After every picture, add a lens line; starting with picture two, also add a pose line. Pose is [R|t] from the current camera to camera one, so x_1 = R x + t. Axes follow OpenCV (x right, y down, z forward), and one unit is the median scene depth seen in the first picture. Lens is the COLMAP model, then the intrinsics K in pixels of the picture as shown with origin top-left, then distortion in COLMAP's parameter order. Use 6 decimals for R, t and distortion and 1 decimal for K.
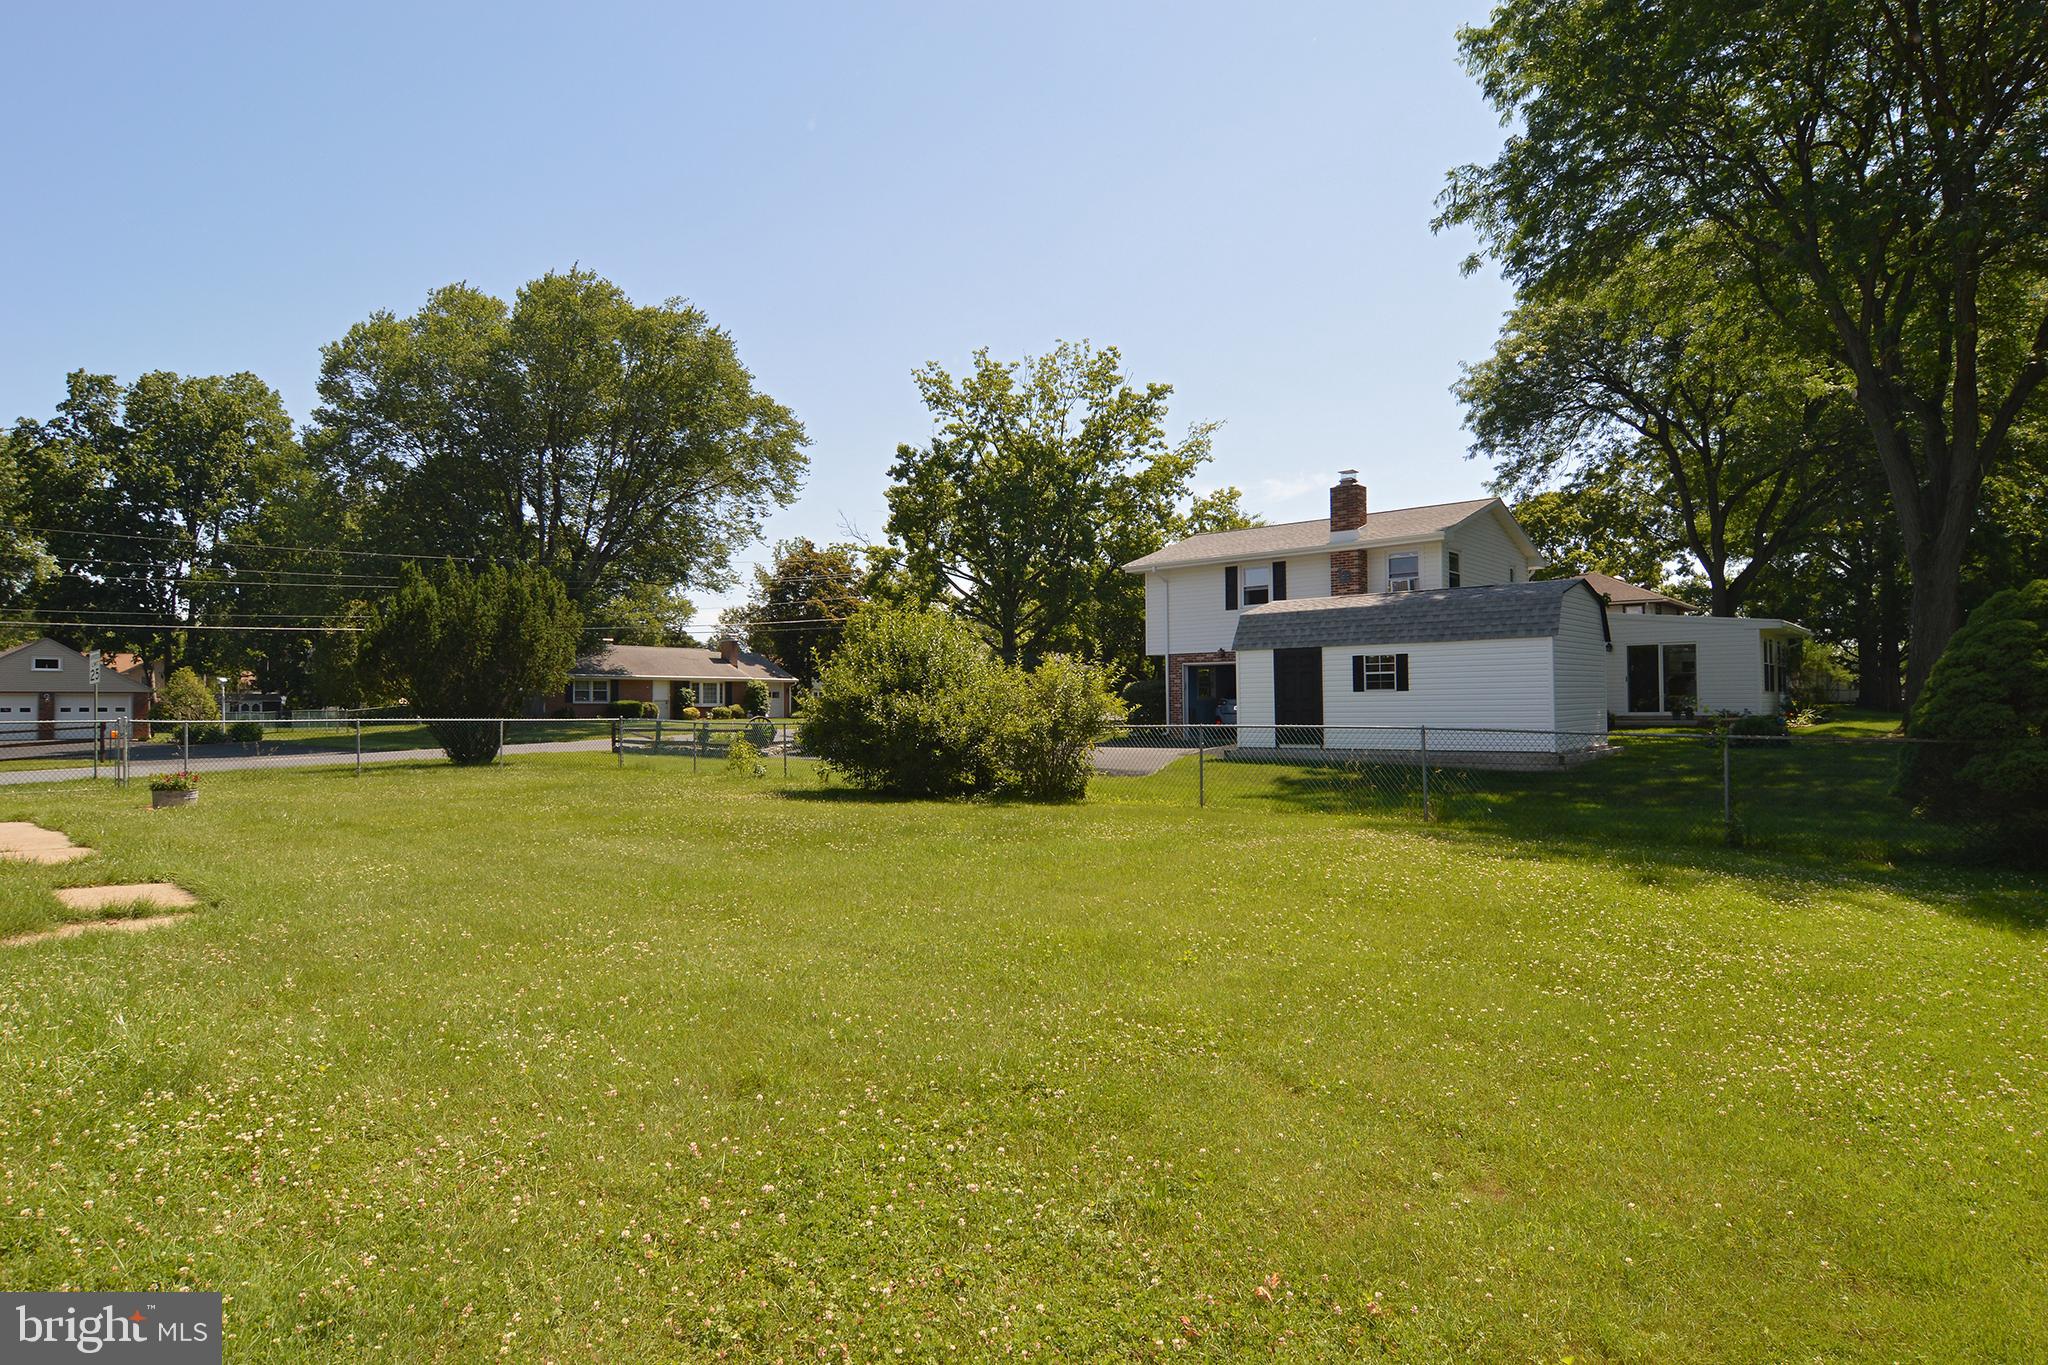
lens RADIAL K [[1116.9, 0, 1016.3], [0, 1116.9, 673.1], [0, 0, 1]] dist [-0.008975, -0.006290]
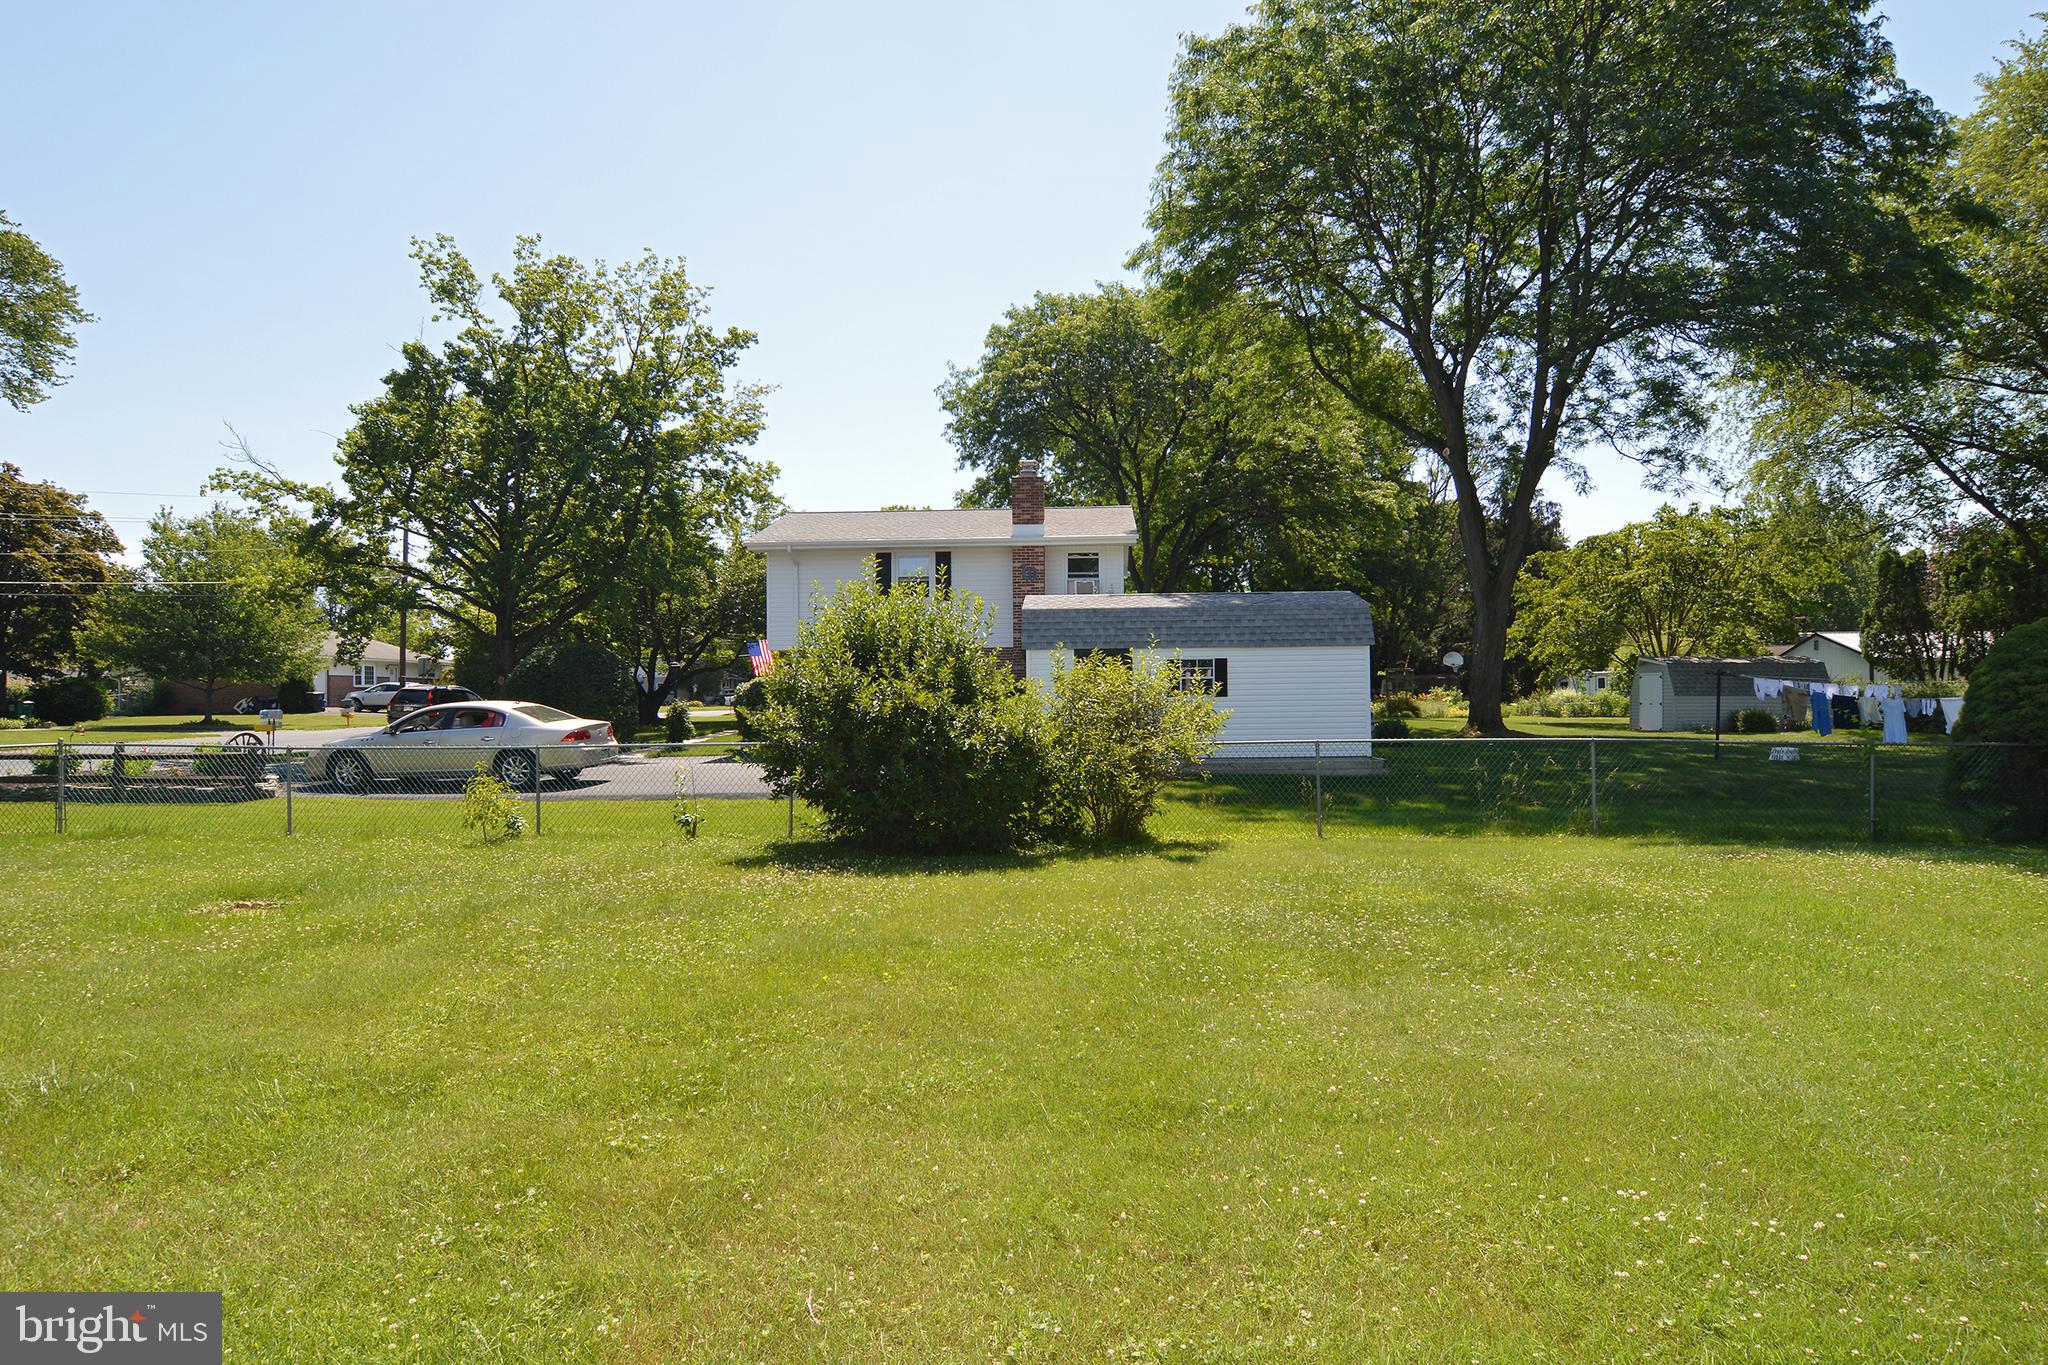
lens RADIAL K [[1116.9, 0, 1023.3], [0, 1116.9, 666.1], [0, 0, 1]] dist [-0.008975, -0.006290]
pose [[0.796513, 0.021242, 0.604248, -0.207731], [-0.018619, 0.999770, -0.010603, 0.001250], [-0.604334, -0.002805, 0.796726, 0.197067]]
